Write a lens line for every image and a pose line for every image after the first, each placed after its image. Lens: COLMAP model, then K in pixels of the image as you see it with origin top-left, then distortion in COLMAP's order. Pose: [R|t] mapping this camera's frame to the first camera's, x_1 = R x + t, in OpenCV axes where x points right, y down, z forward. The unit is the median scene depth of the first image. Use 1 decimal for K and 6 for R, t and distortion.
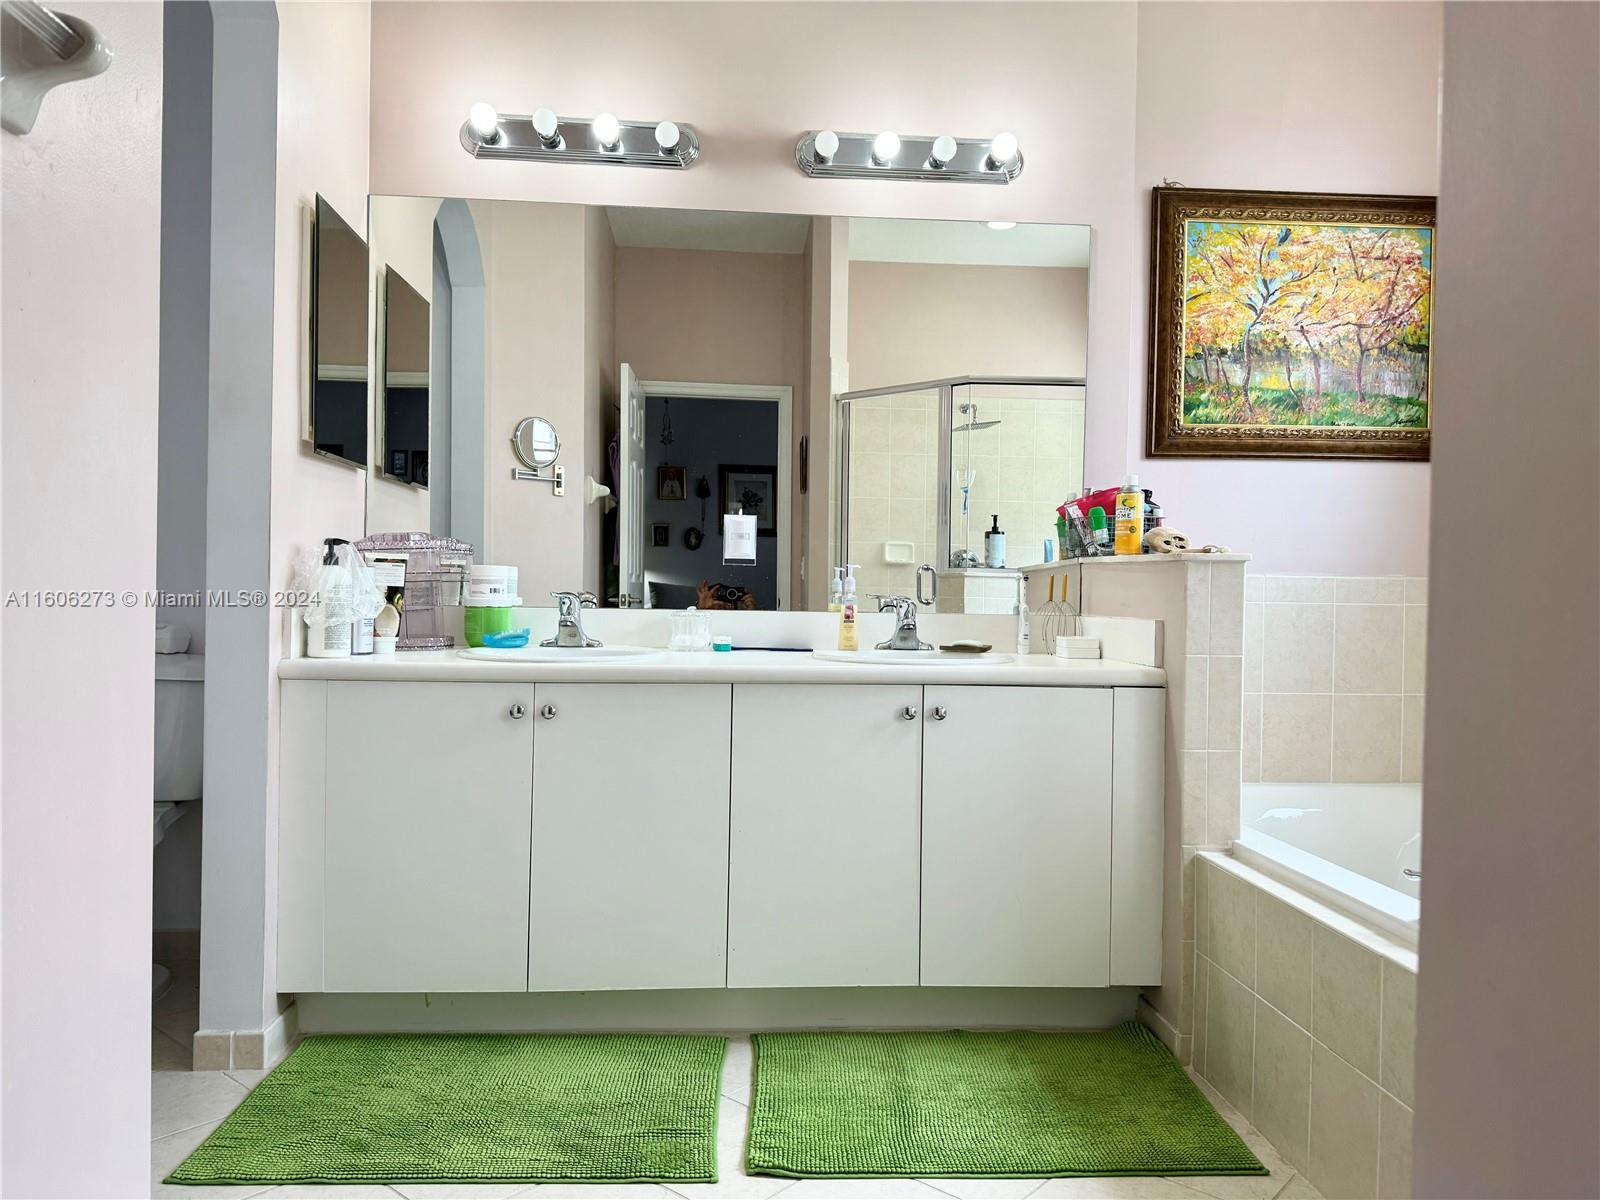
lens RADIAL K [[1129.1, 0, 793.1], [0, 1129.1, 597.8], [0, 0, 1]] dist [0.046929, -0.054521]
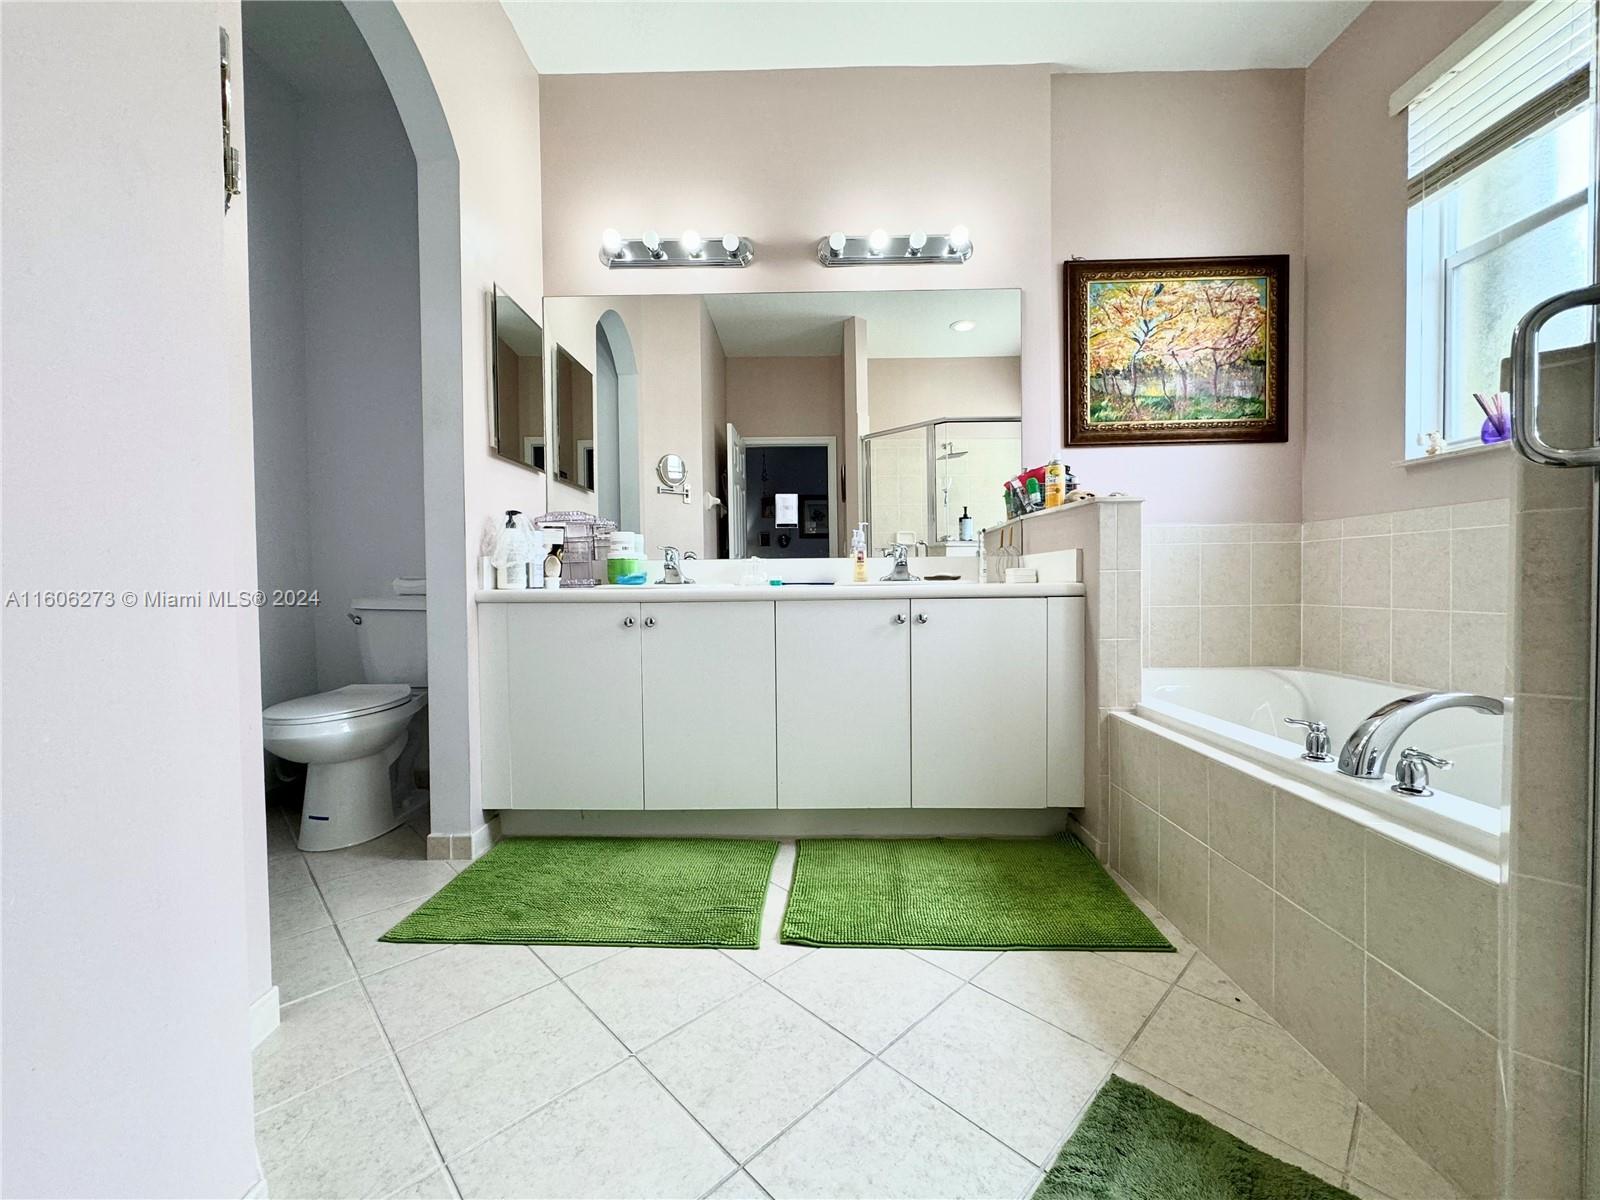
lens RADIAL K [[639.7, 0, 796.8], [0, 639.7, 594.2], [0, 0, 1]] dist [-0.003117, 0.000714]
pose [[0.995578, -0.026070, -0.090247, 0.044273], [0.027273, 0.999555, 0.012118, 0.055045], [0.089891, -0.014526, 0.995846, 0.174330]]
